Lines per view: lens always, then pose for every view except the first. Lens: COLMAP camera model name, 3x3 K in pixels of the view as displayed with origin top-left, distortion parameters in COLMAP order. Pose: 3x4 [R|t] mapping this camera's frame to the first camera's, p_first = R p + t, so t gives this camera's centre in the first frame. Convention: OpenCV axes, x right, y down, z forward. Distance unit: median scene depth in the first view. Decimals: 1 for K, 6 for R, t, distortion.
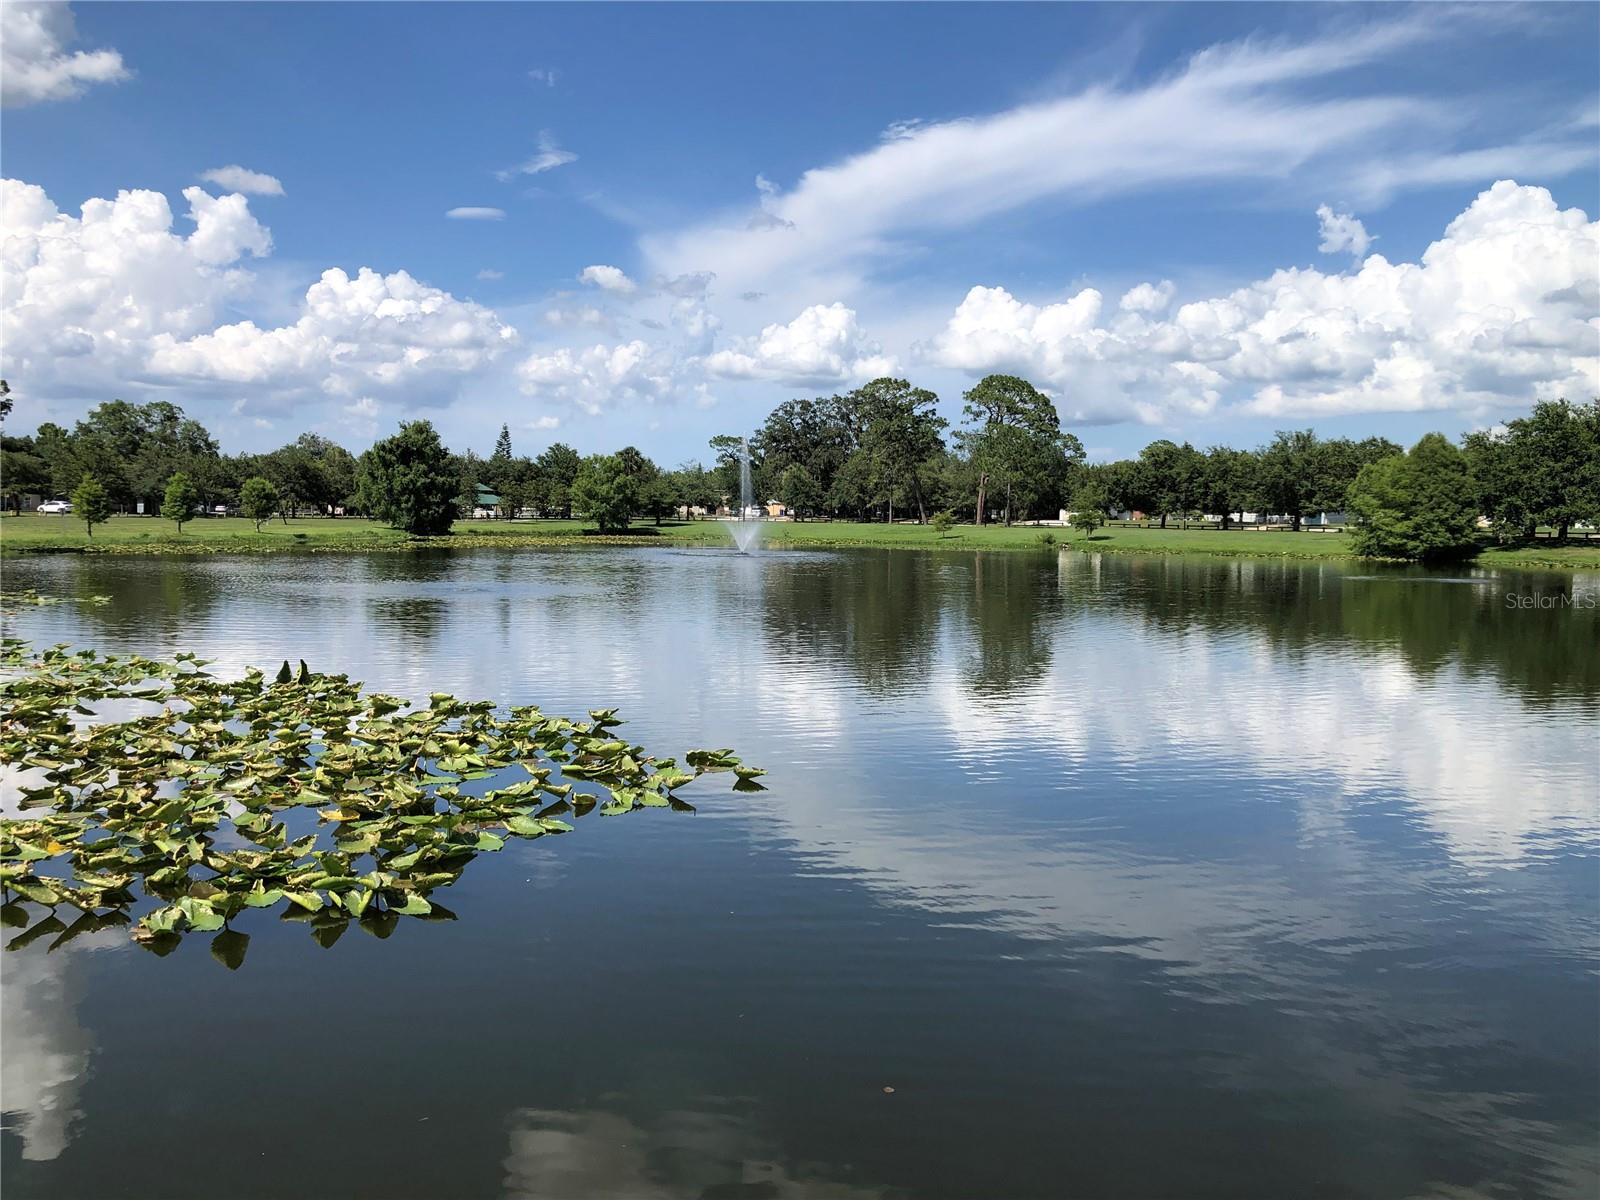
lens RADIAL K [[1373.4, 0, 806.0], [0, 1373.4, 640.6], [0, 0, 1]] dist [0.131035, -0.183323]
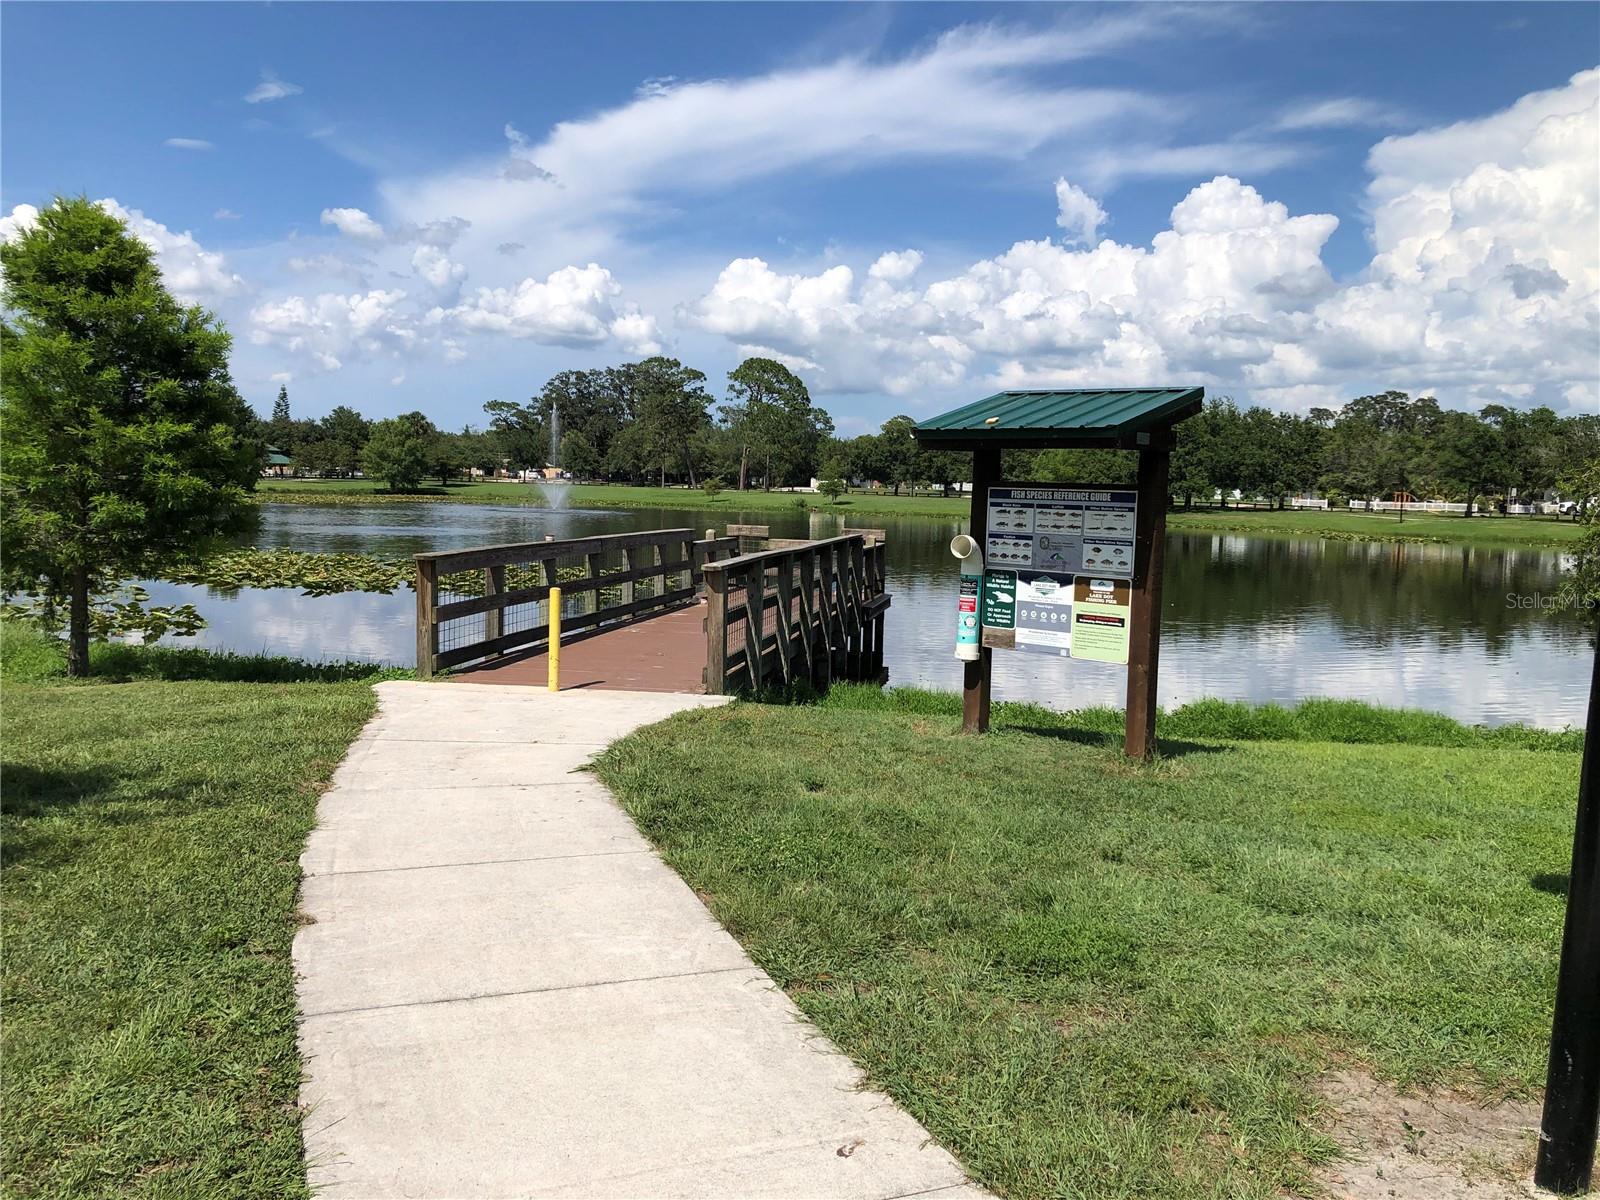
lens RADIAL K [[1373.4, 0, 806.0], [0, 1373.4, 640.6], [0, 0, 1]] dist [0.131035, -0.183323]
pose [[0.984967, -0.007090, 0.172596, -0.016362], [0.002735, 0.999672, 0.025454, 0.009496], [-0.172720, -0.024599, 0.984664, -0.109323]]
